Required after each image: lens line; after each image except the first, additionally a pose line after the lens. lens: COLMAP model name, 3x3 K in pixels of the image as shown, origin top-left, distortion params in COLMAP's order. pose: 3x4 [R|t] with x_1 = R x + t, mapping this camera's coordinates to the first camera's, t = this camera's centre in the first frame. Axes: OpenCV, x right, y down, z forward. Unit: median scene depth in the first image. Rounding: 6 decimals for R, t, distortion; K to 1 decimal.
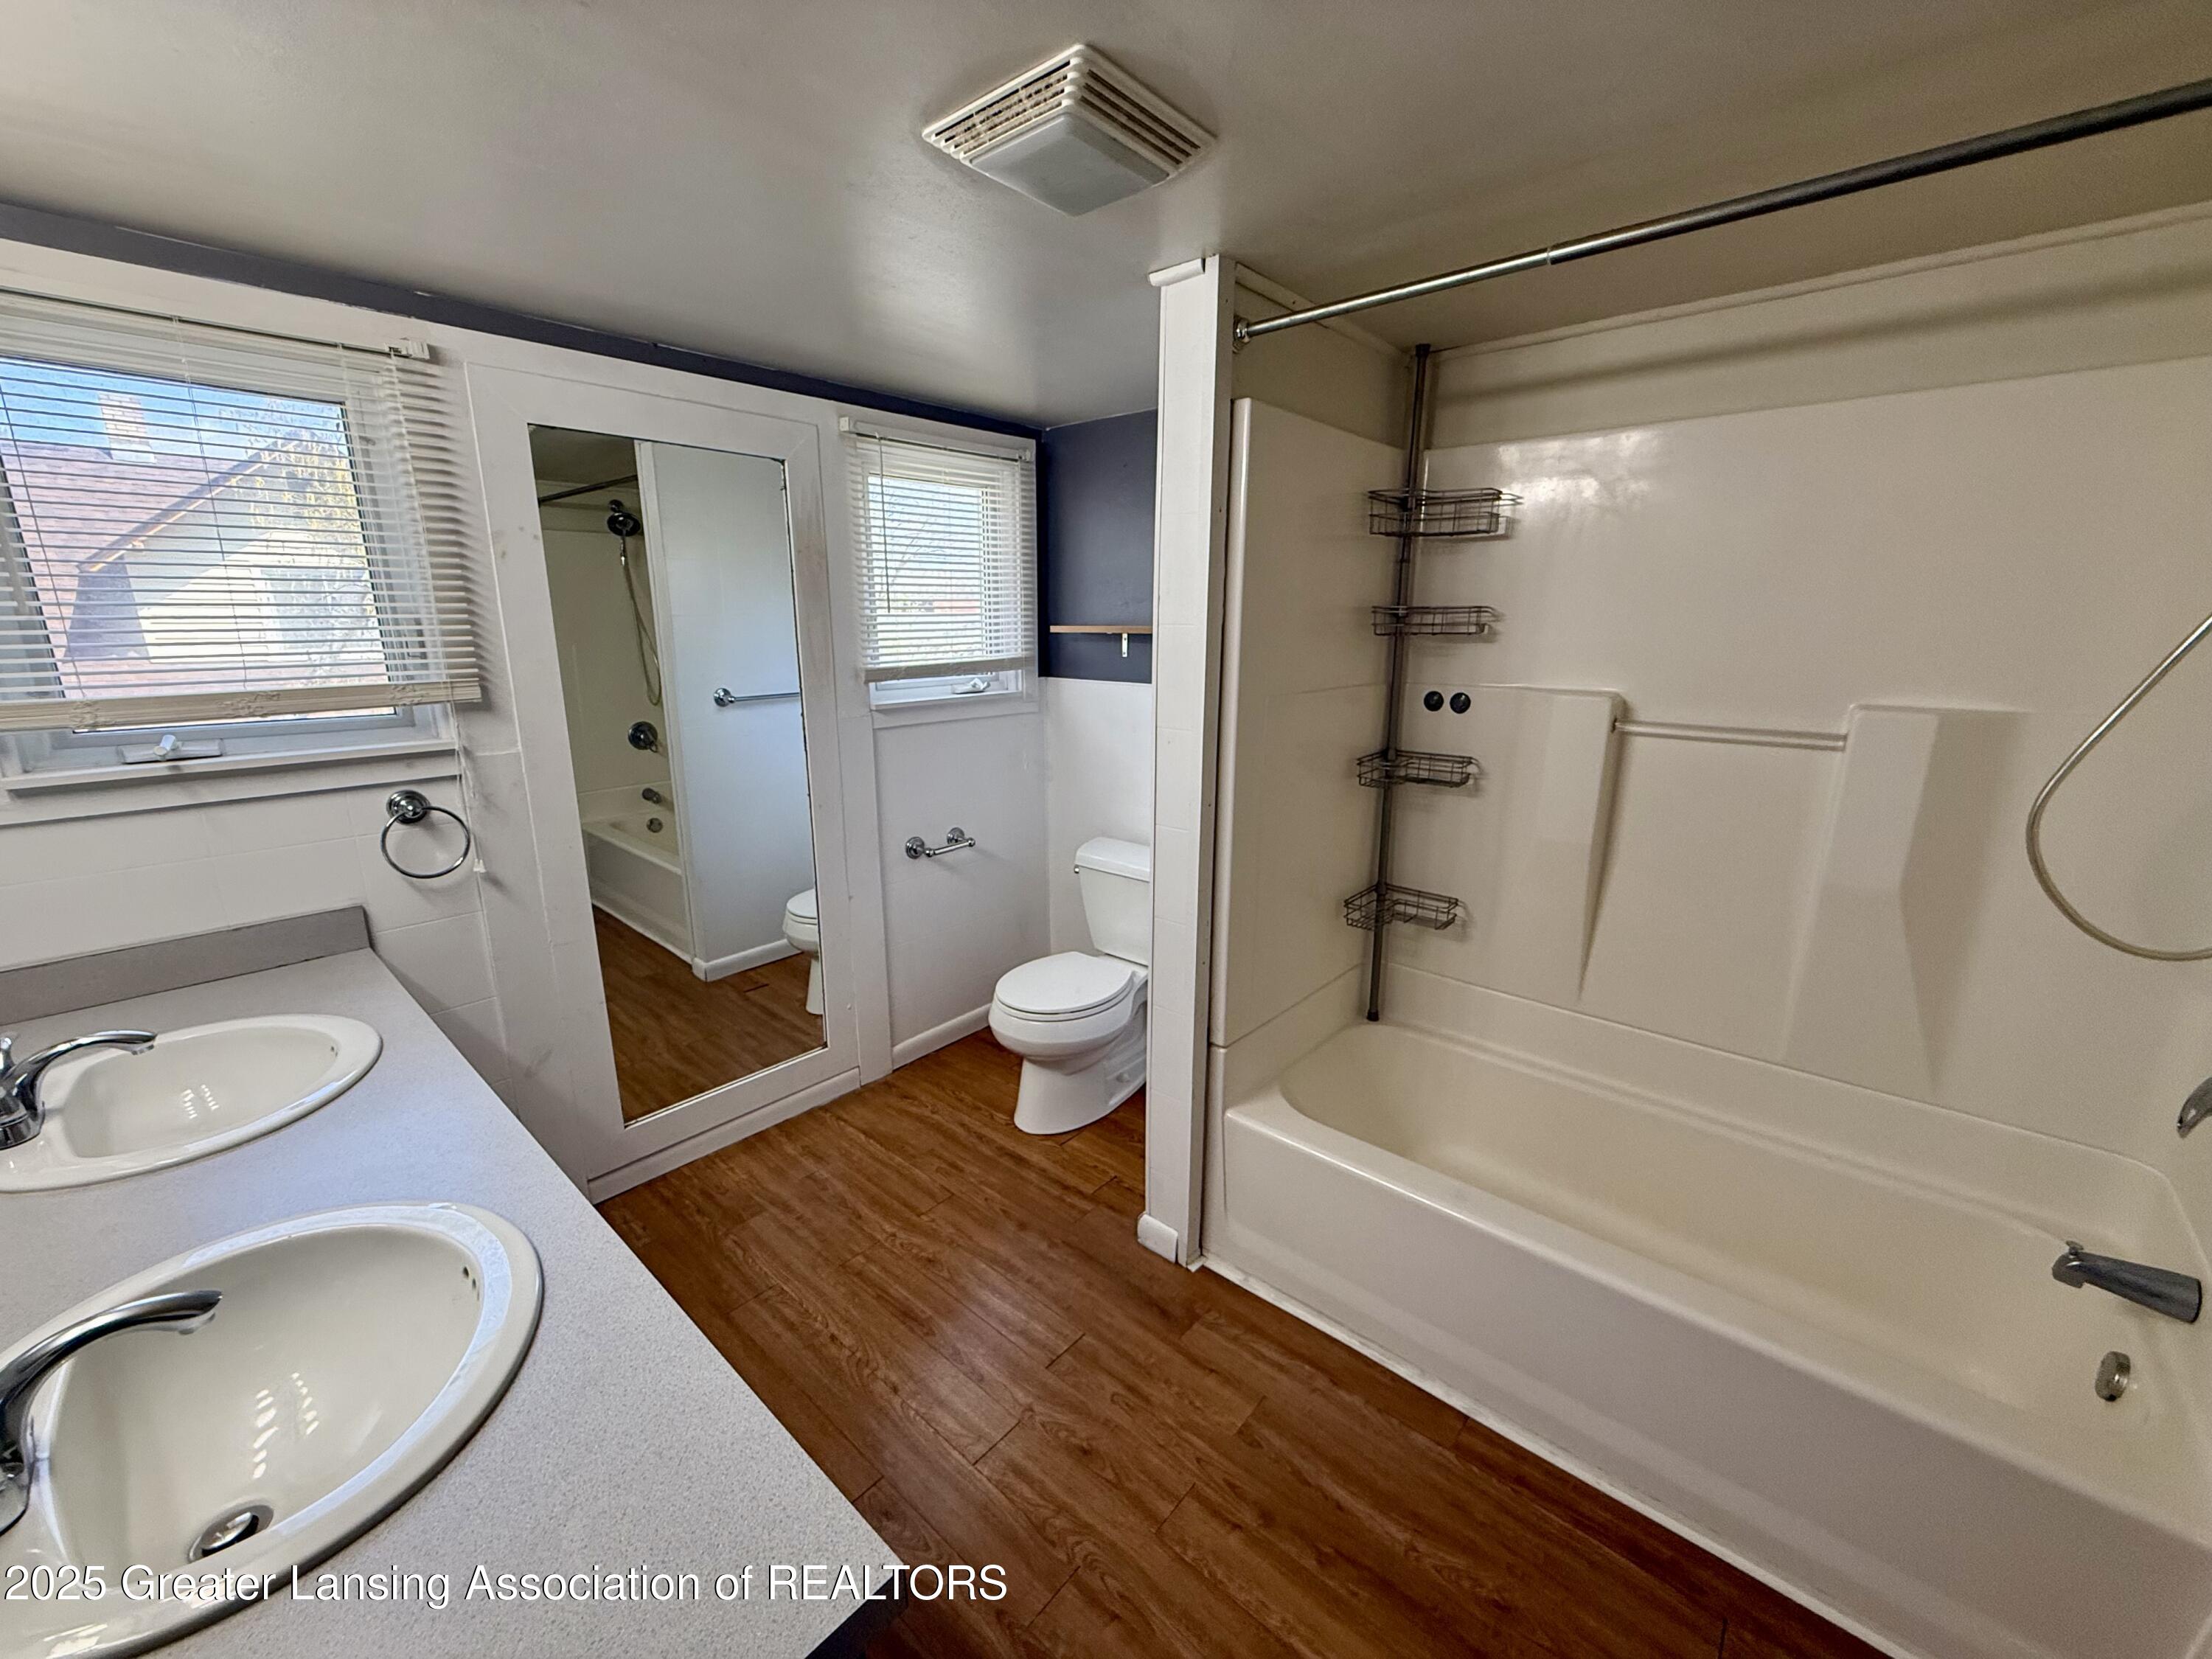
lens RADIAL K [[881.0, 0, 1101.6], [0, 881.0, 828.9], [0, 0, 1]] dist [0.000517, -0.000101]
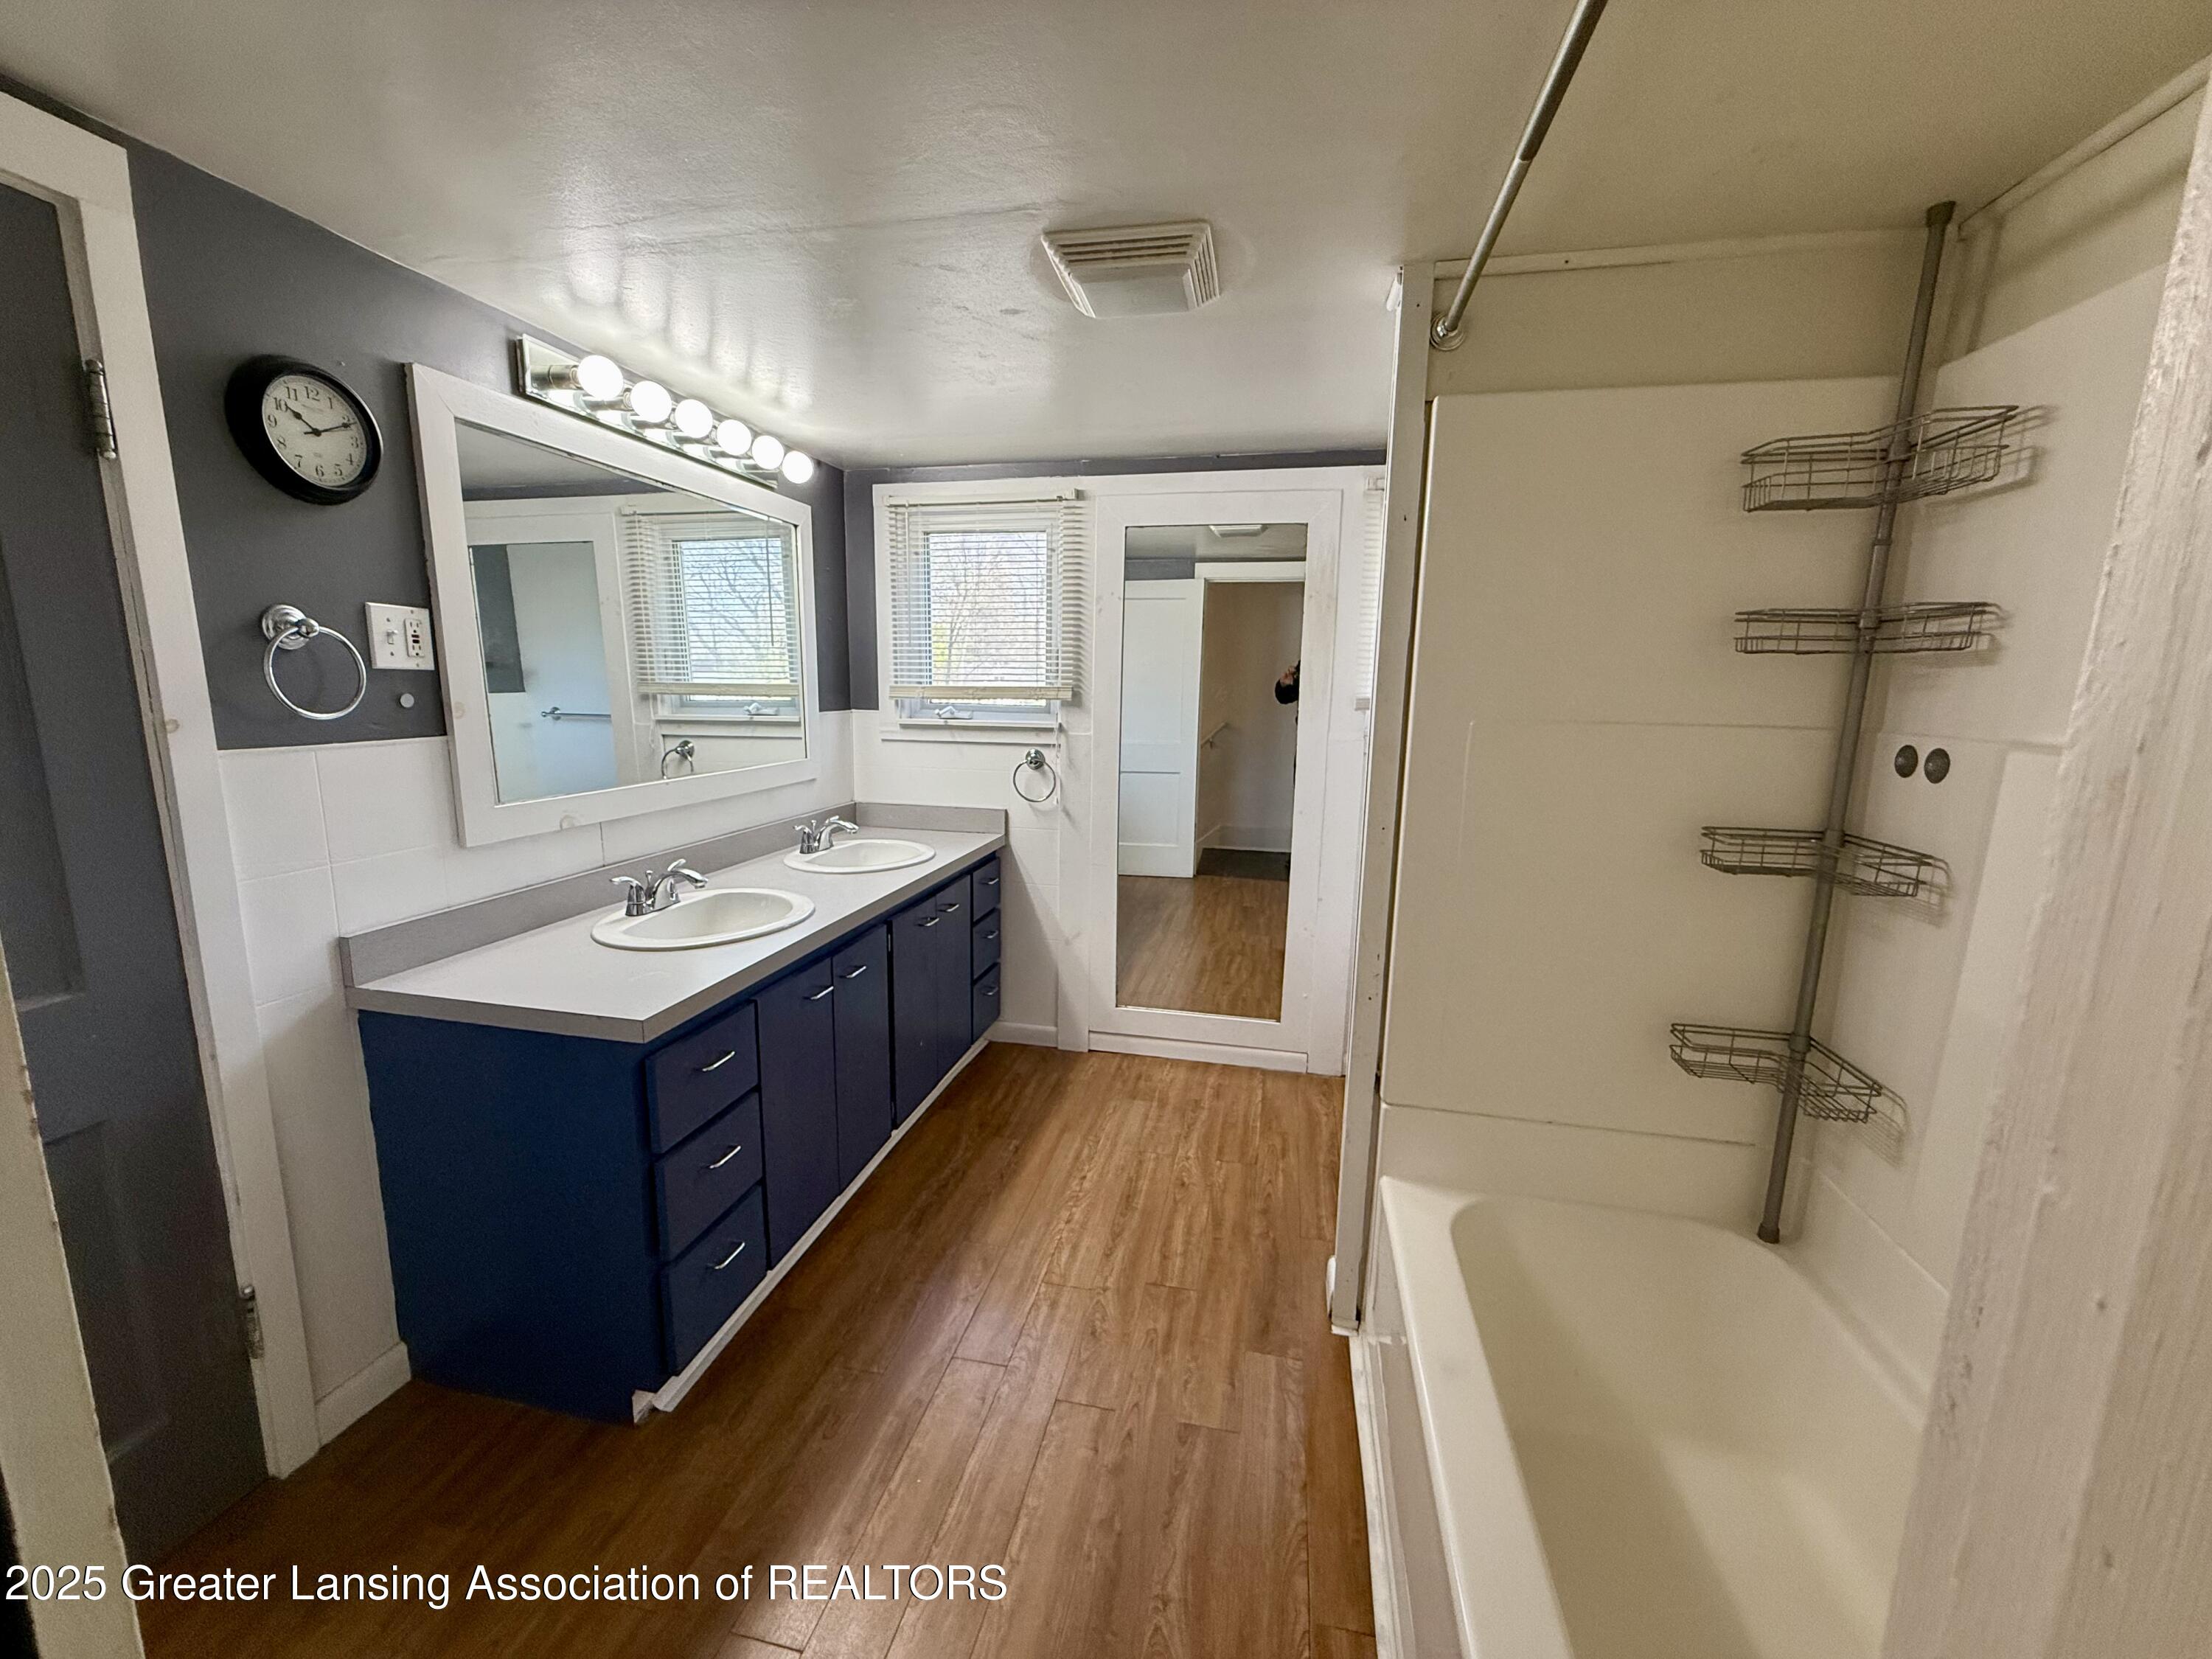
lens RADIAL K [[881.0, 0, 1105.8], [0, 881.0, 830.5], [0, 0, 1]] dist [0.000517, -0.000101]
pose [[0.491572, 0.155727, -0.856800, 0.739041], [-0.219312, 0.974307, 0.051258, -0.007075], [0.842769, 0.162709, 0.513095, 0.252261]]
